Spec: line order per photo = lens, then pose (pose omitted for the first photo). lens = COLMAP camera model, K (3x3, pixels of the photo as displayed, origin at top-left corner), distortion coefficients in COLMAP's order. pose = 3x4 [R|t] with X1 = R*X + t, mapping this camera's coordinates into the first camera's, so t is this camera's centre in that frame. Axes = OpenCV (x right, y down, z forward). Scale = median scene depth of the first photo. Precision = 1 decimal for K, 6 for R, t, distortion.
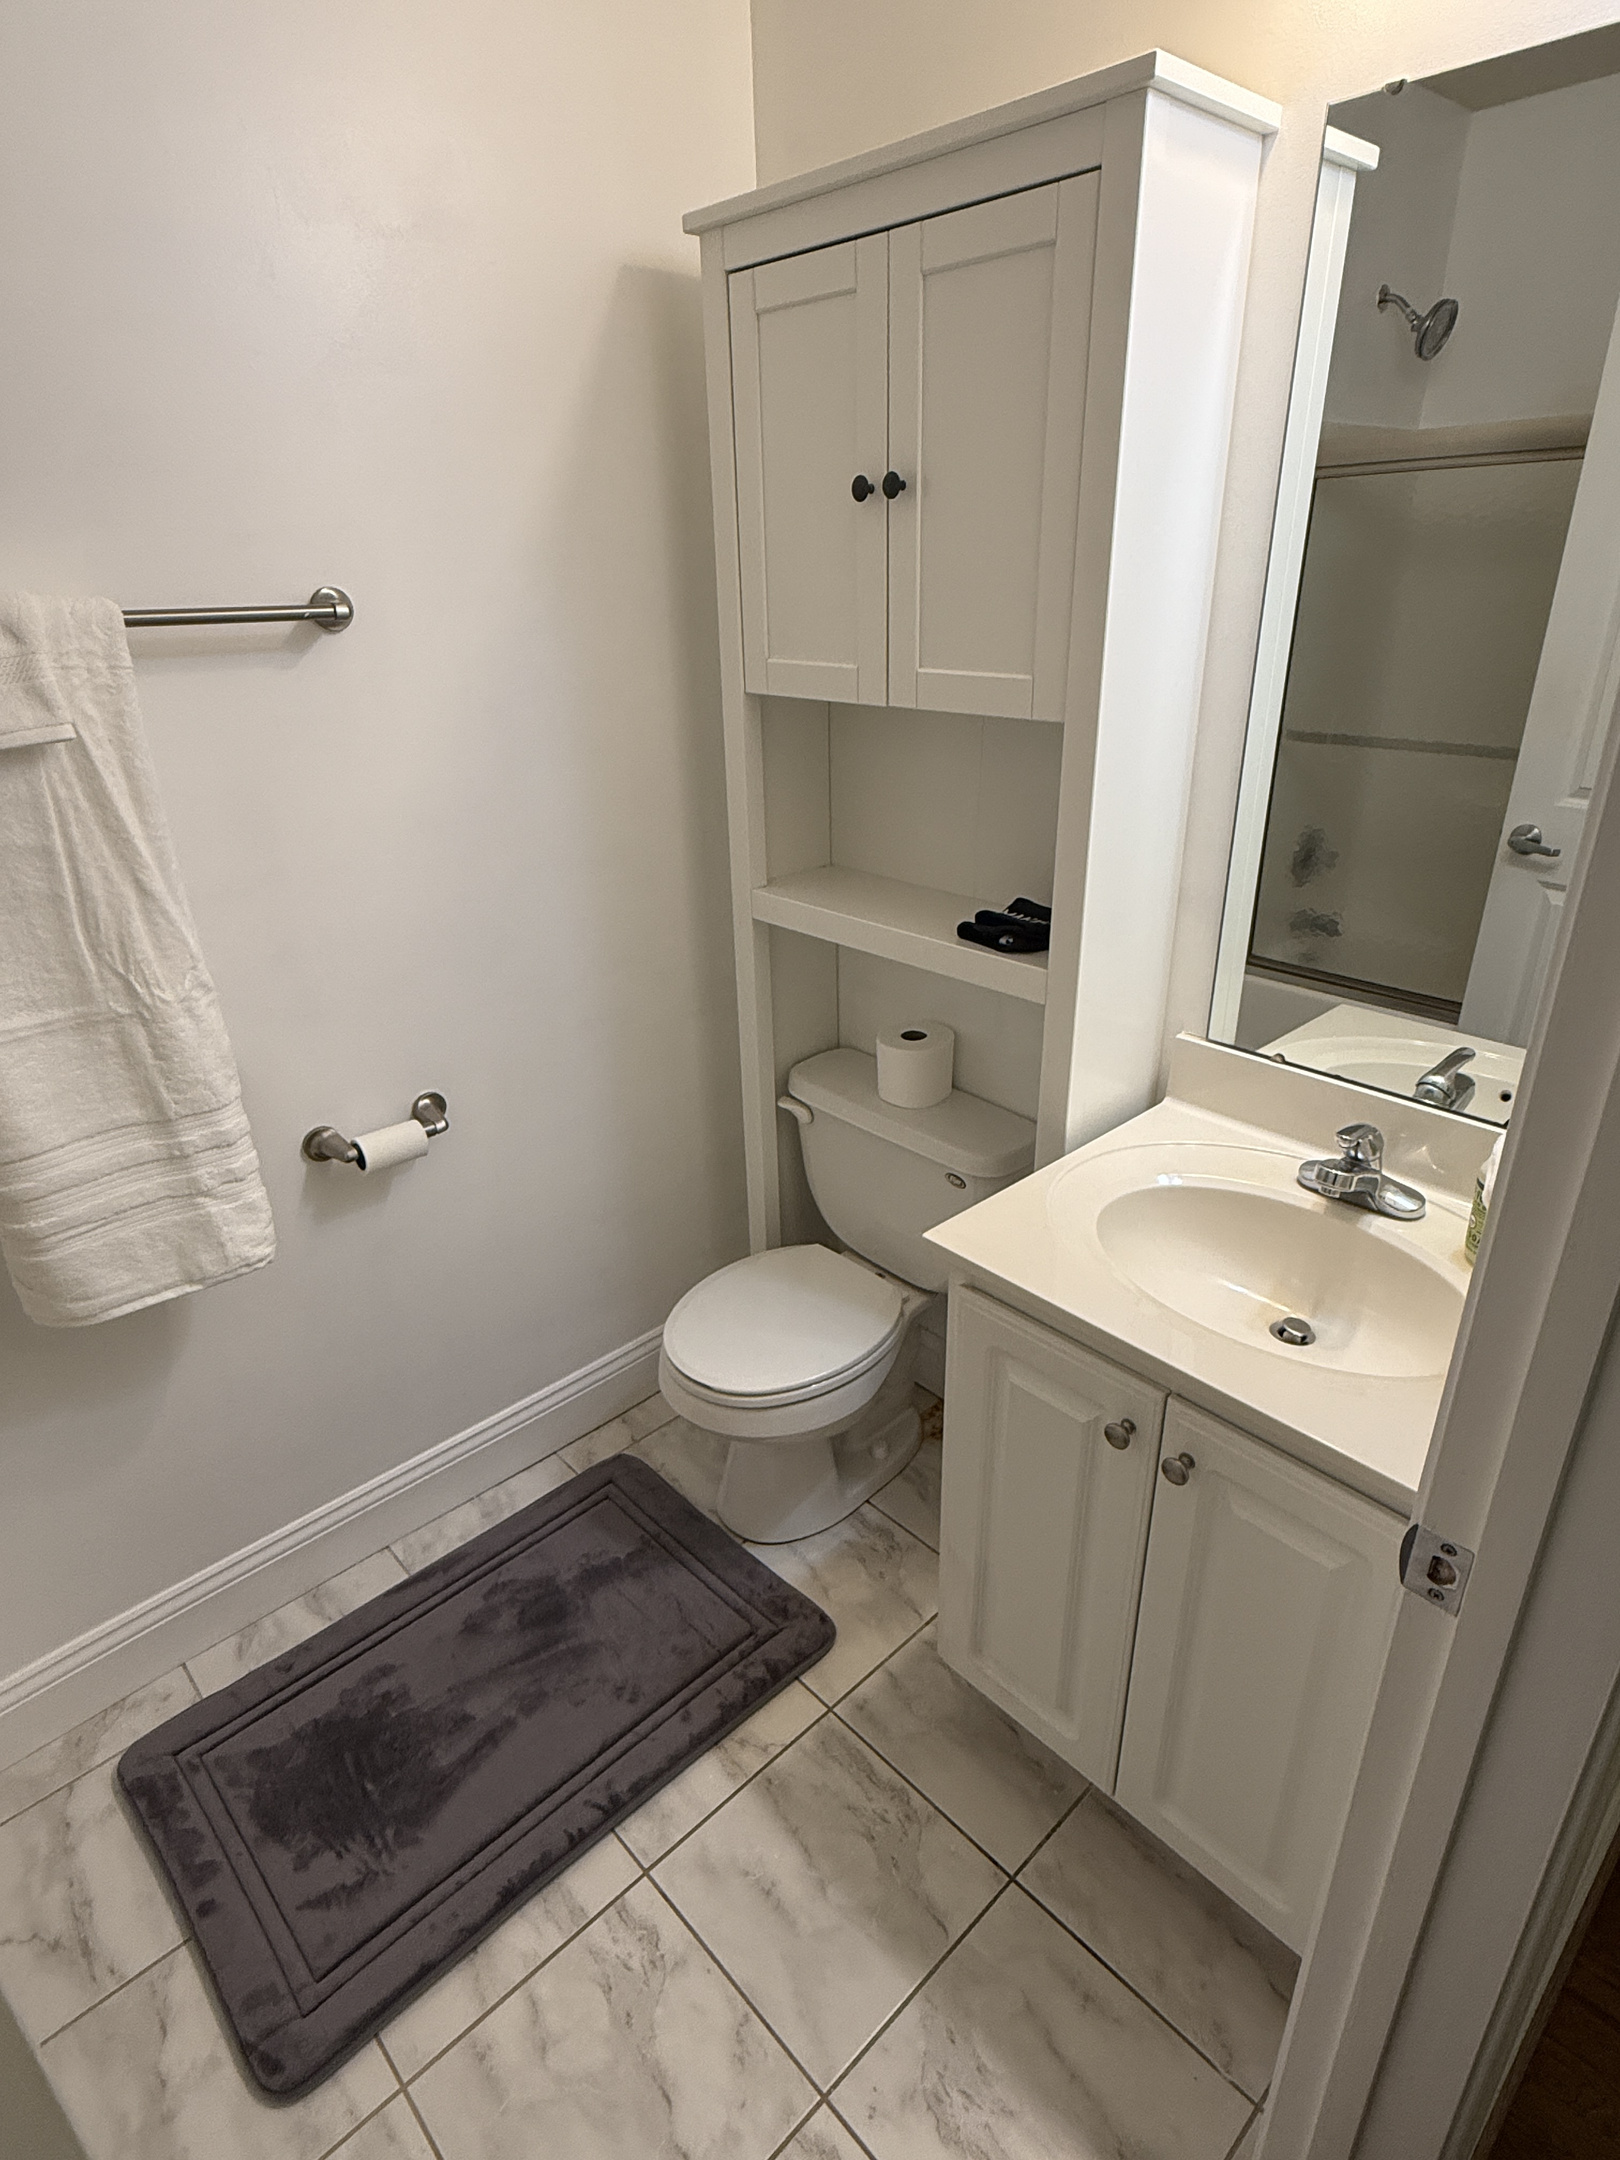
lens RADIAL K [[1156.1, 0, 815.1], [0, 1156.1, 1077.3], [0, 0, 1]] dist [0.002461, -0.001342]
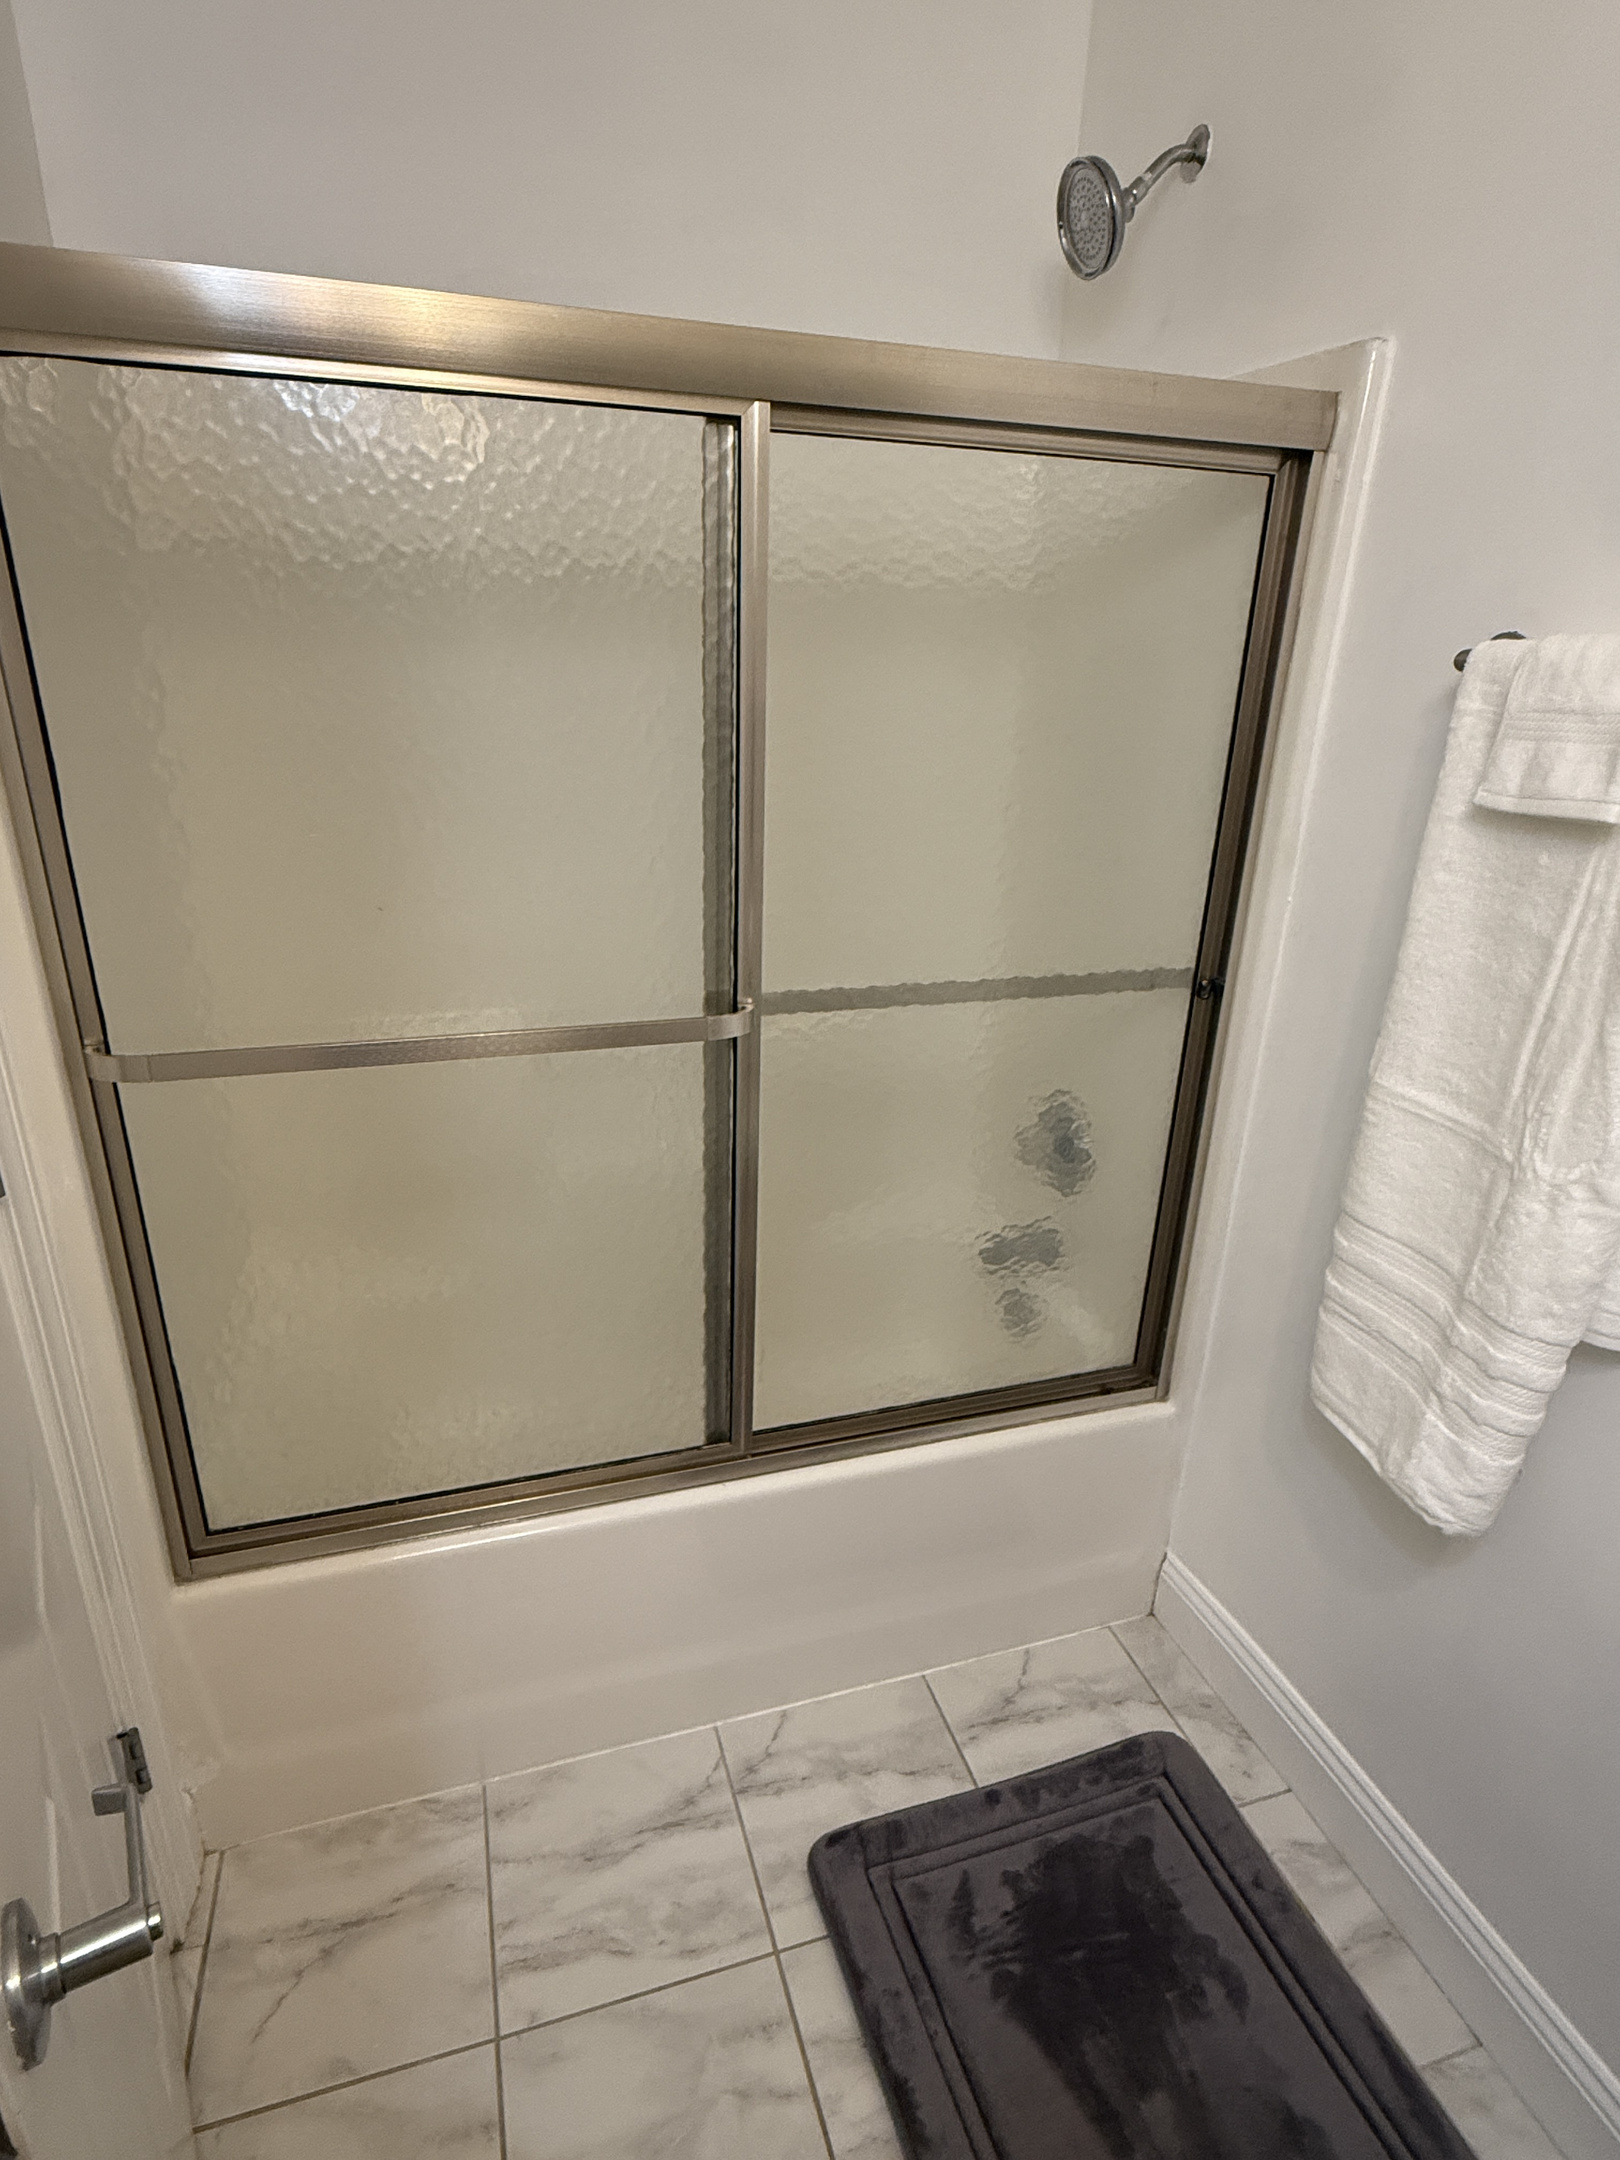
lens RADIAL K [[1156.1, 0, 805.8], [0, 1156.1, 1082.2], [0, 0, 1]] dist [0.002461, -0.001342]
pose [[-0.434994, 0.338329, -0.834454, 0.235228], [-0.386467, 0.766876, 0.512391, -0.293396], [0.813279, 0.545376, -0.202833, 0.690164]]
